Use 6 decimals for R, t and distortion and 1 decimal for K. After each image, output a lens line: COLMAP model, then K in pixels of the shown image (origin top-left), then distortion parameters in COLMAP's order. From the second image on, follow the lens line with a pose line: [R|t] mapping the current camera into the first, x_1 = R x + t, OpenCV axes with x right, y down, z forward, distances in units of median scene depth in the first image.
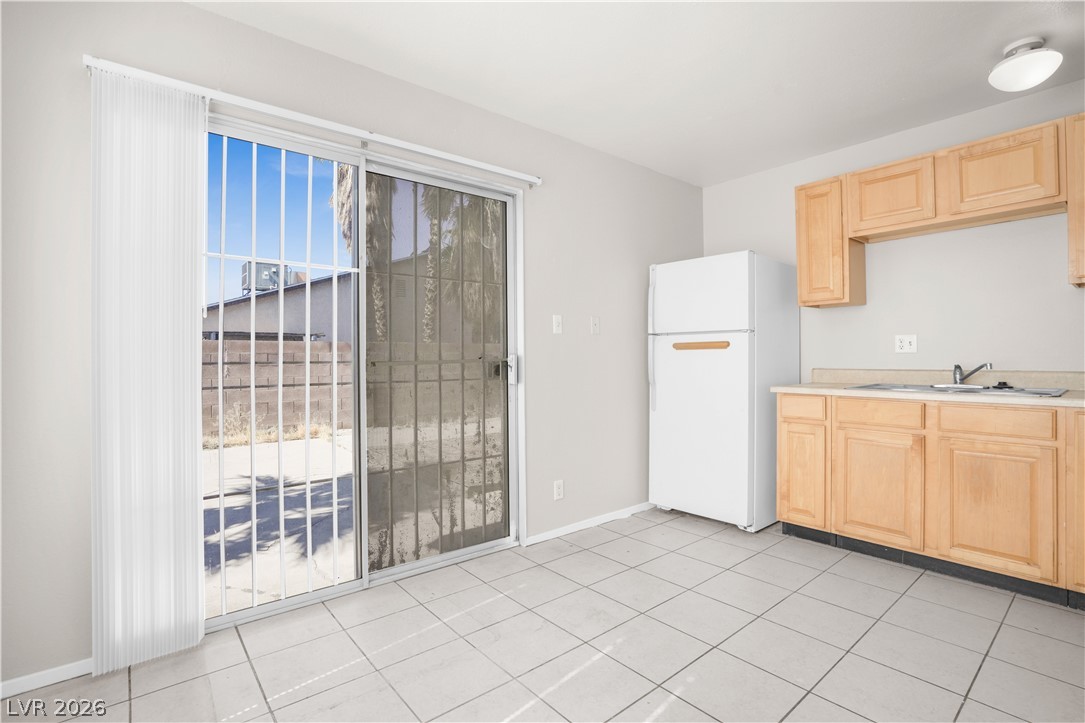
lens RADIAL K [[510.3, 0, 535.7], [0, 510.3, 357.9], [0, 0, 1]] dist [-0.048085, 0.017096]
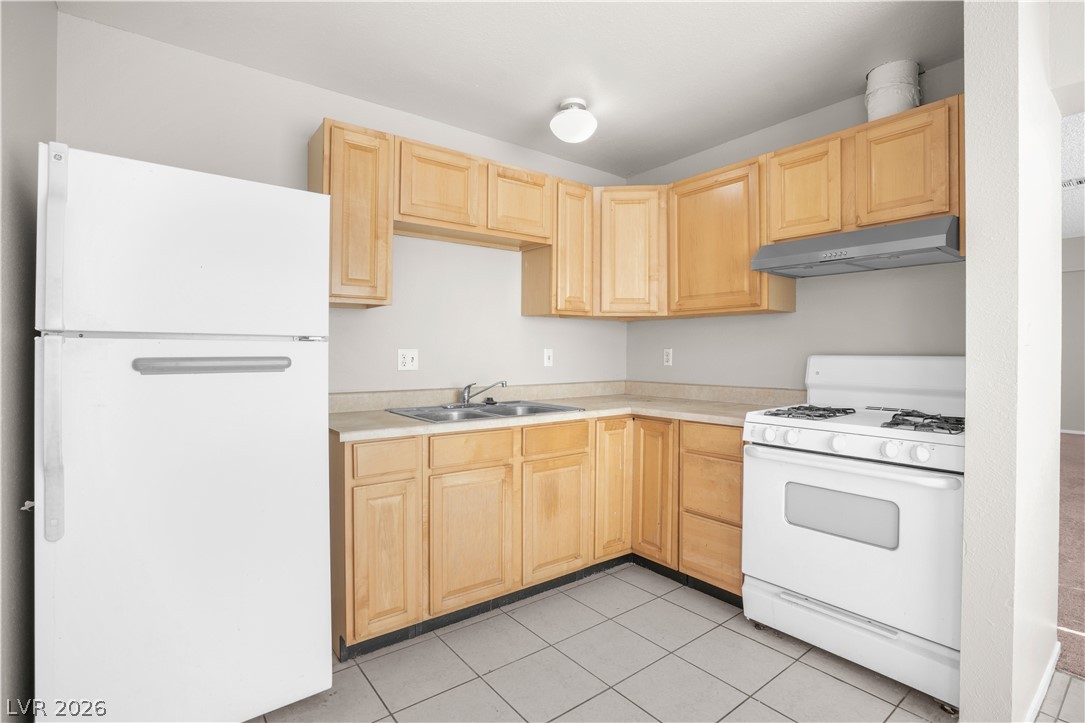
lens RADIAL K [[510.3, 0, 540.6], [0, 510.3, 355.7], [0, 0, 1]] dist [-0.048085, 0.017096]
pose [[0.017248, -0.000624, 0.999851, -0.135390], [-0.005467, 0.999985, 0.000719, -0.038197], [-0.999836, -0.005479, 0.017245, 0.777373]]
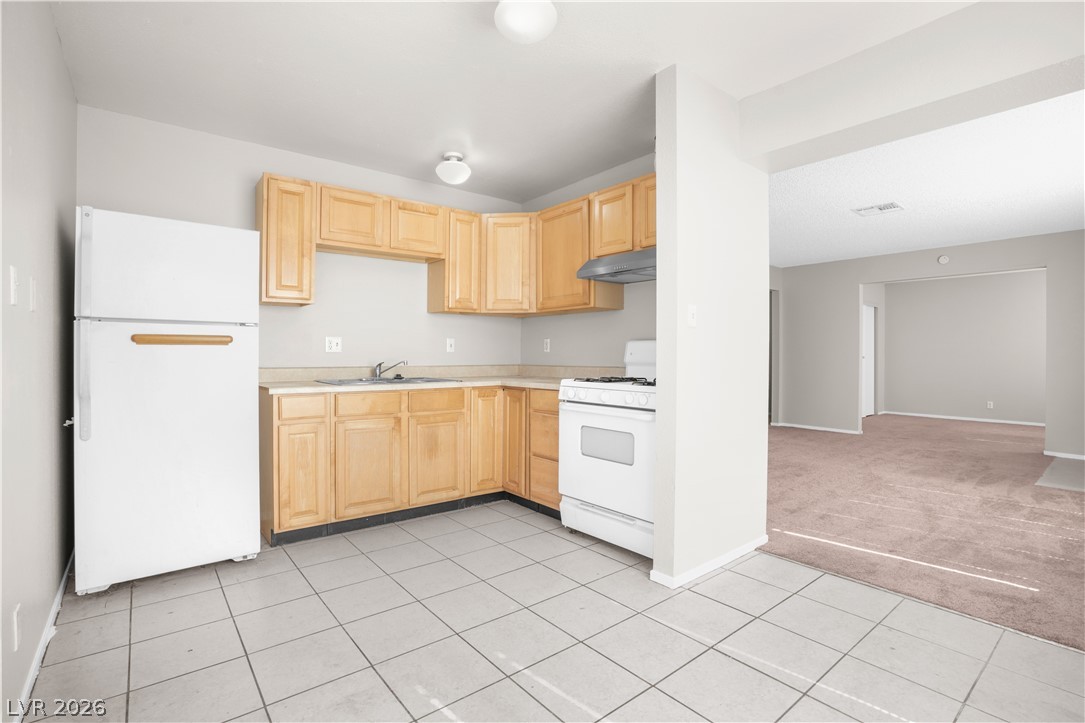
lens RADIAL K [[510.3, 0, 540.3], [0, 510.3, 361.3], [0, 0, 1]] dist [-0.048085, 0.017096]
pose [[0.003104, -0.006117, 0.999976, -0.445402], [-0.006462, 0.999960, 0.006137, -0.000216], [-0.999974, -0.006481, 0.003065, 0.531111]]
